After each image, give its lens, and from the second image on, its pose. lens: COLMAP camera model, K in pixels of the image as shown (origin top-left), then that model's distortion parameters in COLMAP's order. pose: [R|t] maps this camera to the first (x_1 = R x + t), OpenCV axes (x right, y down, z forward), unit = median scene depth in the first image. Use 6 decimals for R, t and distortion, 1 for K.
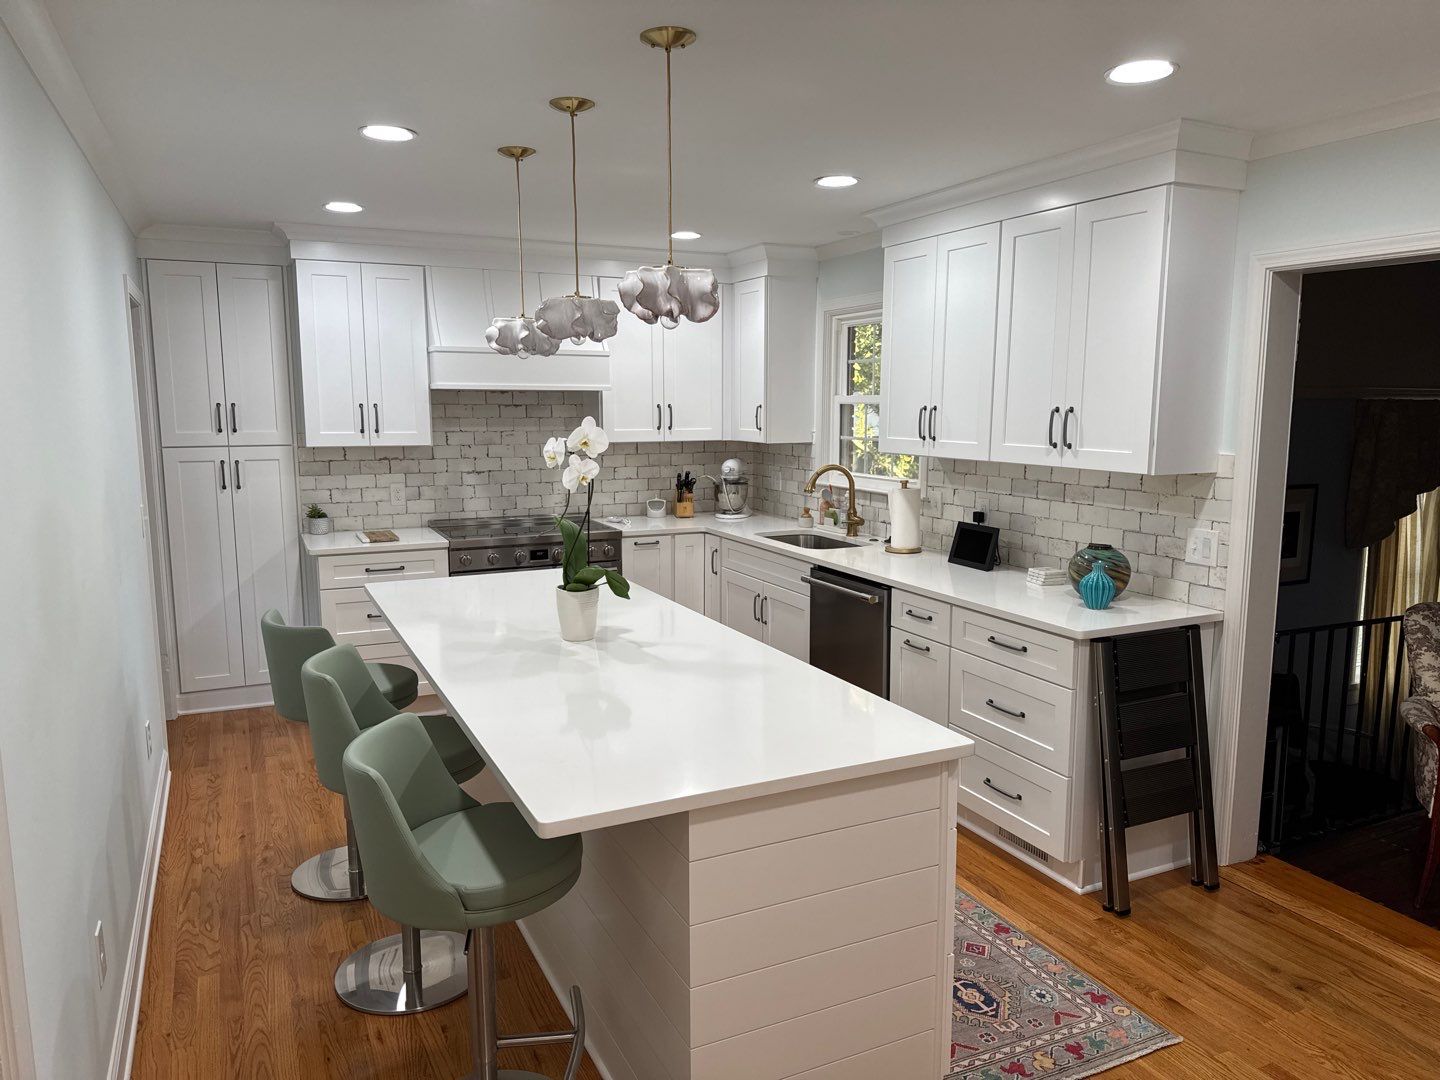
lens RADIAL K [[1033.4, 0, 720.3], [0, 1033.4, 535.9], [0, 0, 1]] dist [0.059017, -0.055271]
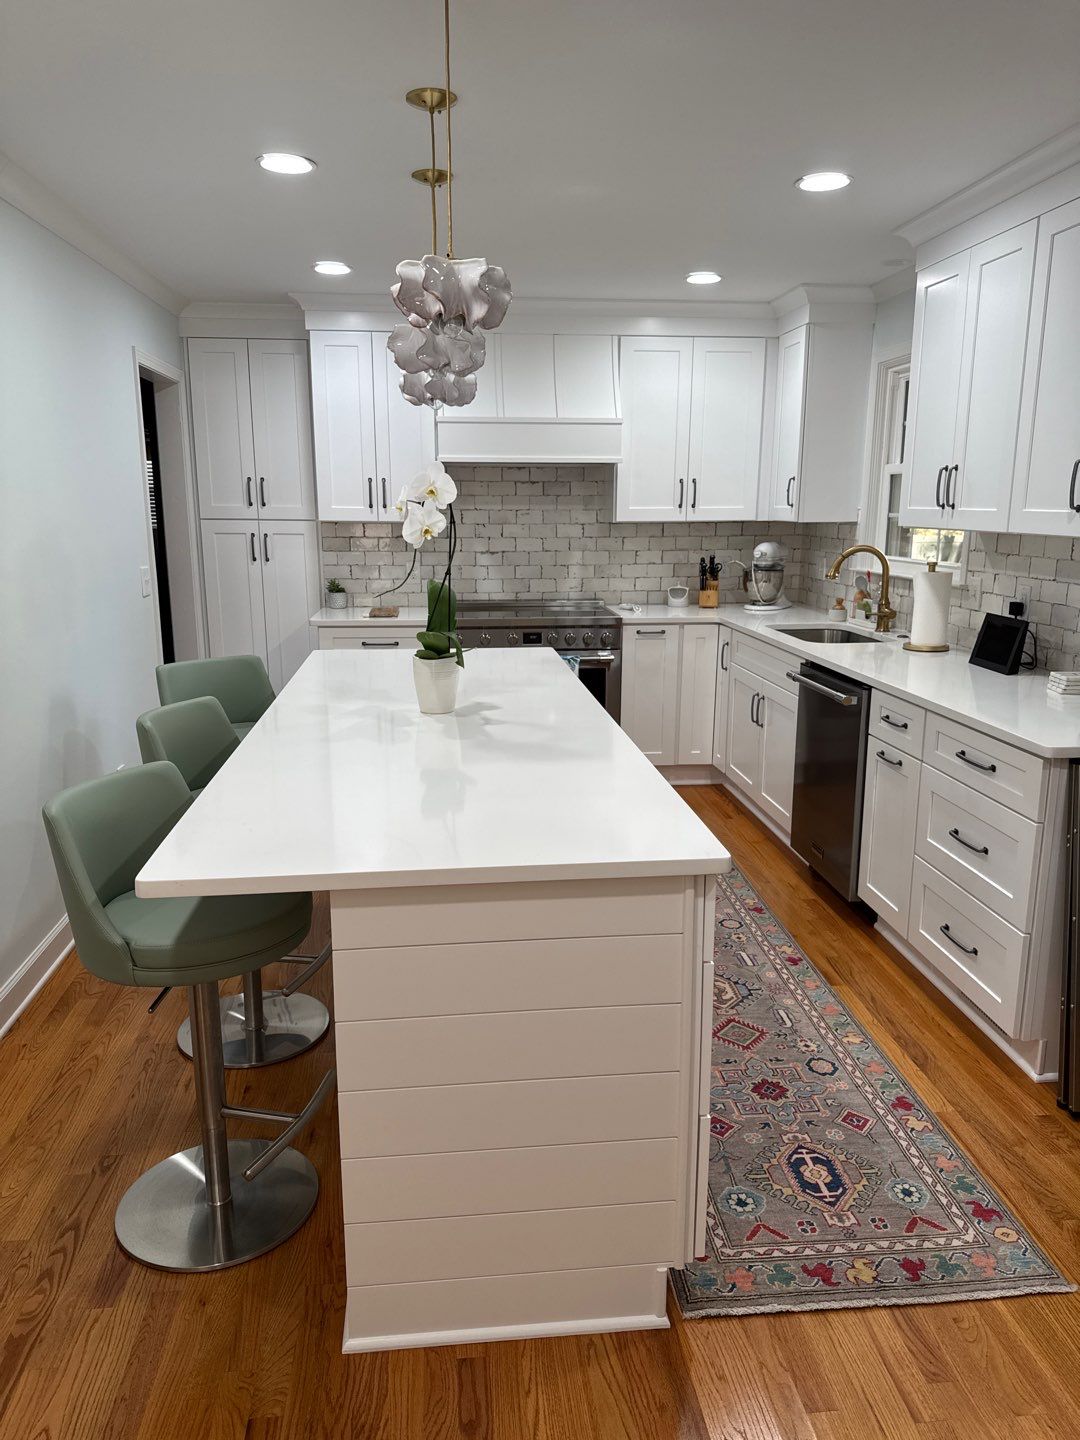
lens RADIAL K [[1033.4, 0, 533.9], [0, 1033.4, 726.8], [0, 0, 1]] dist [0.059017, -0.055271]
pose [[0.940418, 0.073005, -0.332091, 0.169436], [-0.046894, 0.995192, 0.085983, 0.020100], [0.336772, -0.065287, 0.939320, 0.110867]]
